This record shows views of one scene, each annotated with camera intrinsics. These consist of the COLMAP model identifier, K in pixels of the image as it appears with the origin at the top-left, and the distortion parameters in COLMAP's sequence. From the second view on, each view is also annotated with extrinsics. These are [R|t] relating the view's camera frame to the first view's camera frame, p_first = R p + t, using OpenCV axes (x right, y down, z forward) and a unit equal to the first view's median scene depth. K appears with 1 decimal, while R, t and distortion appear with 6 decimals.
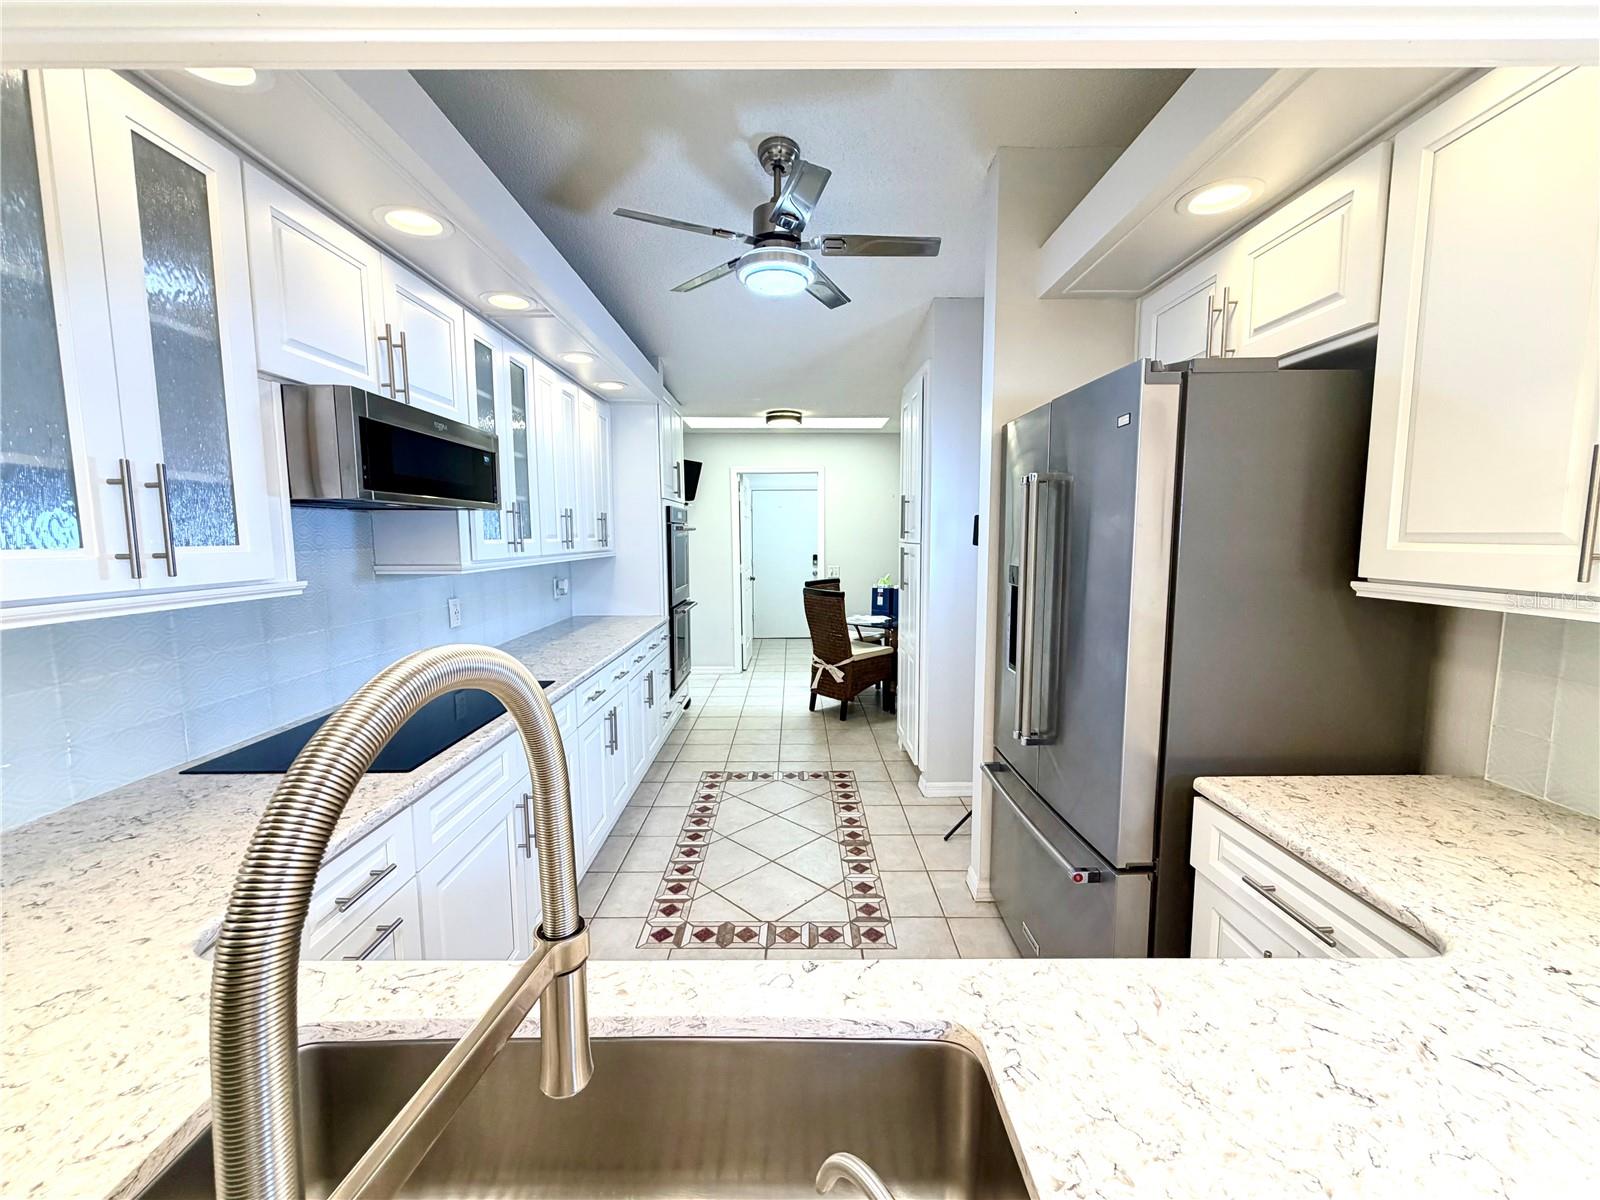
lens RADIAL K [[638.5, 0, 795.0], [0, 638.5, 599.8], [0, 0, 1]] dist [-0.000183, -0.000345]
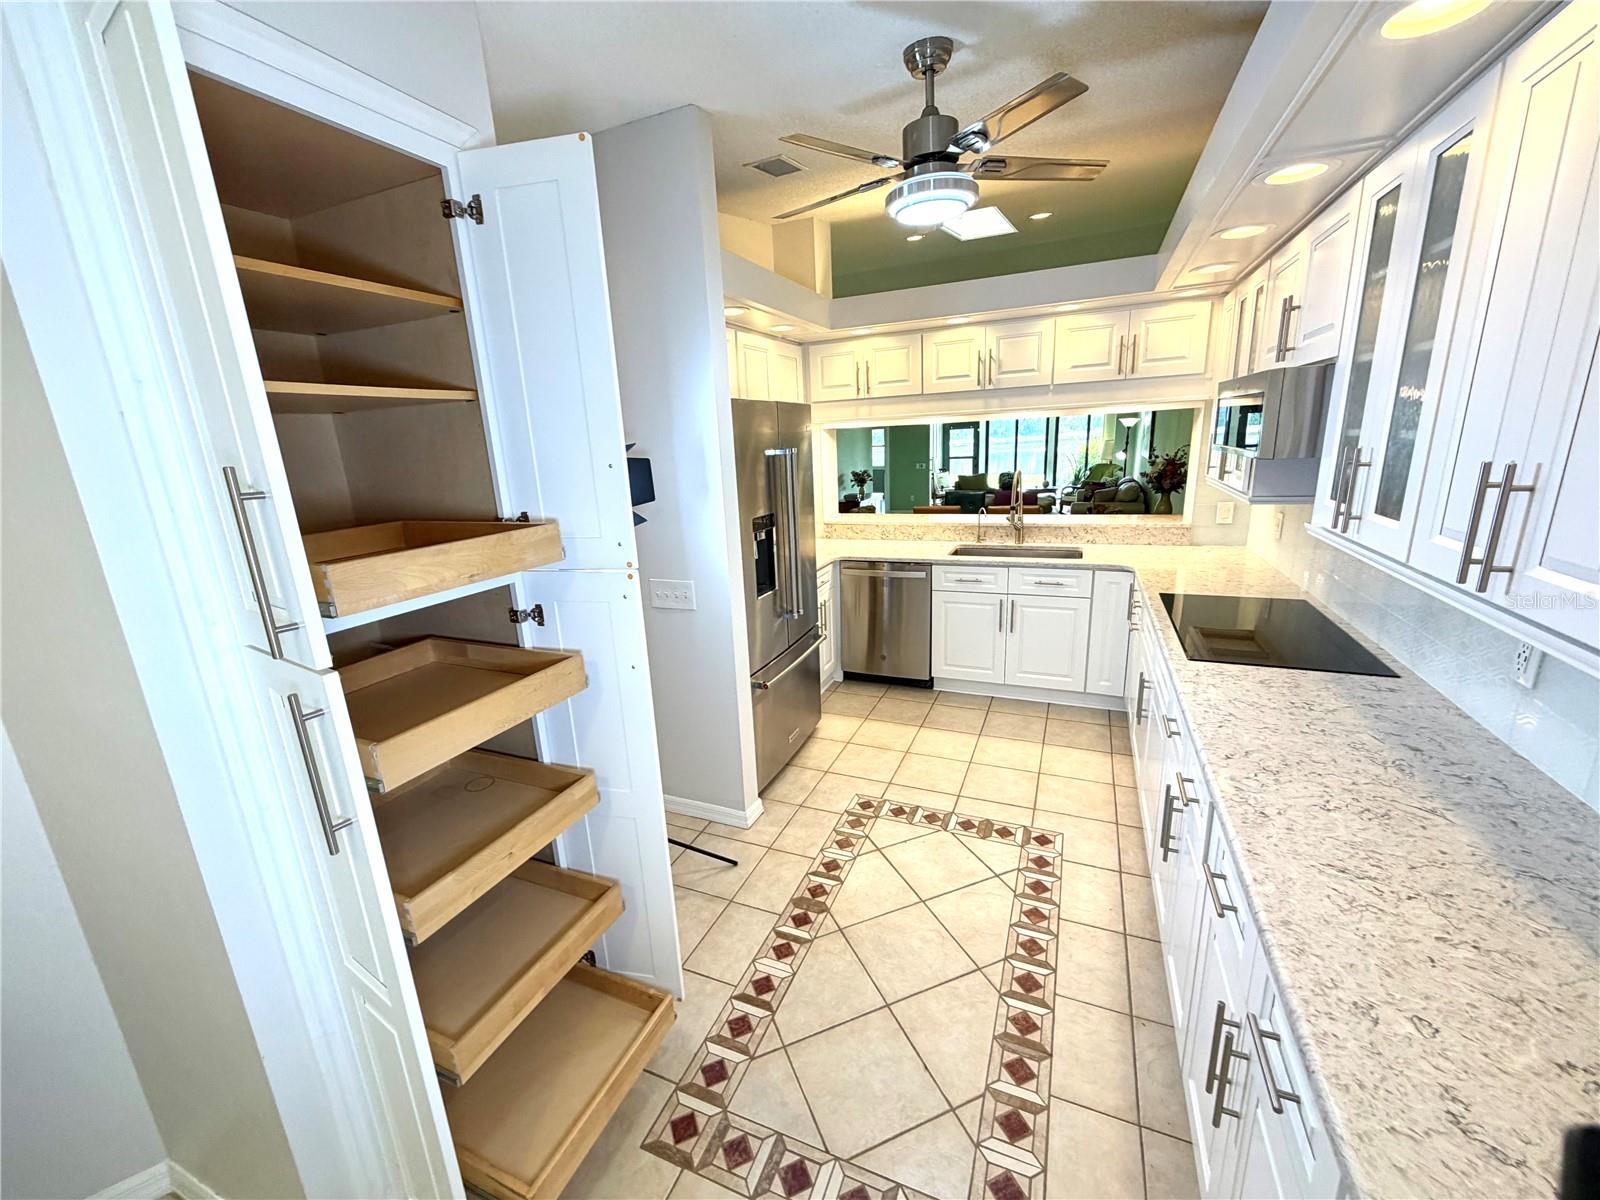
lens RADIAL K [[638.5, 0, 795.0], [0, 638.5, 599.8], [0, 0, 1]] dist [-0.000183, -0.000345]
pose [[-0.915039, -0.053248, 0.399836, -0.195704], [0.093800, 0.935985, 0.339314, -0.253845], [-0.392308, 0.347990, -0.851468, 1.652848]]
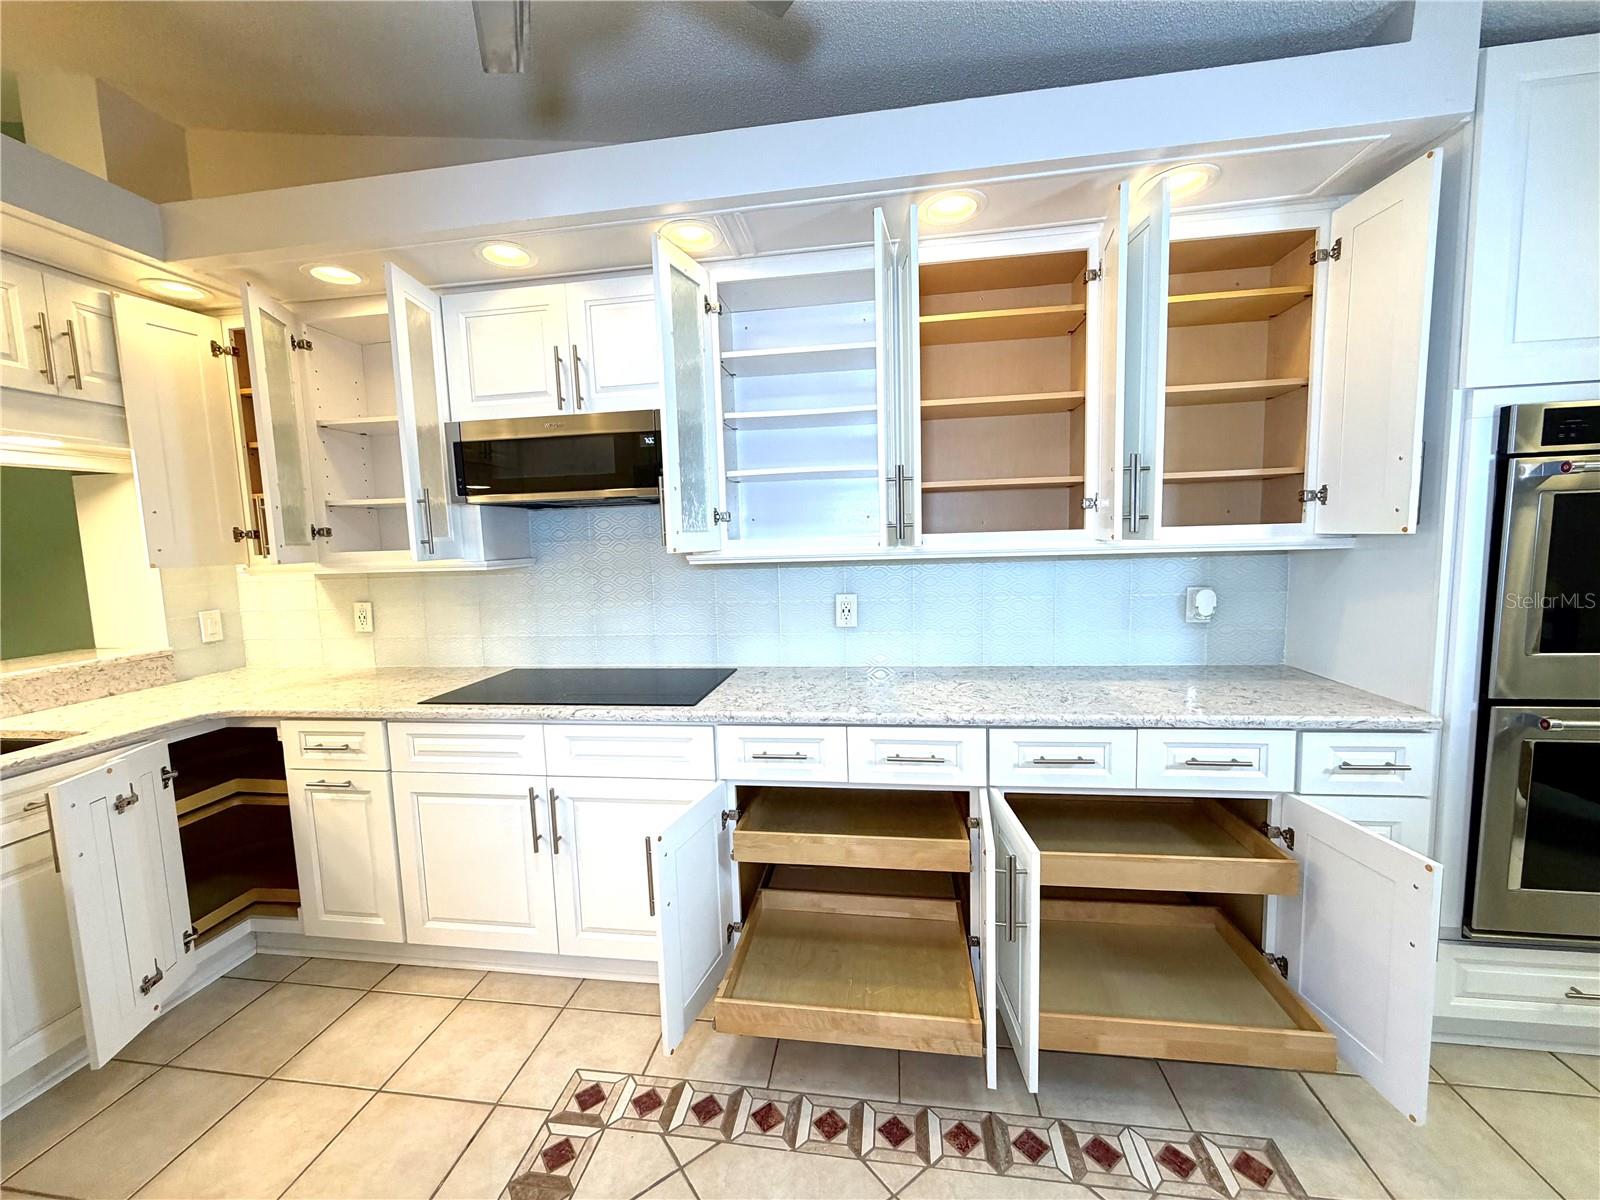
lens RADIAL K [[638.5, 0, 795.0], [0, 638.5, 599.8], [0, 0, 1]] dist [-0.000183, -0.000345]
pose [[-0.150606, 0.104293, -0.983077, 0.317923], [-0.069797, 0.990816, 0.115807, -0.088279], [0.986127, 0.086058, -0.141944, 1.052247]]
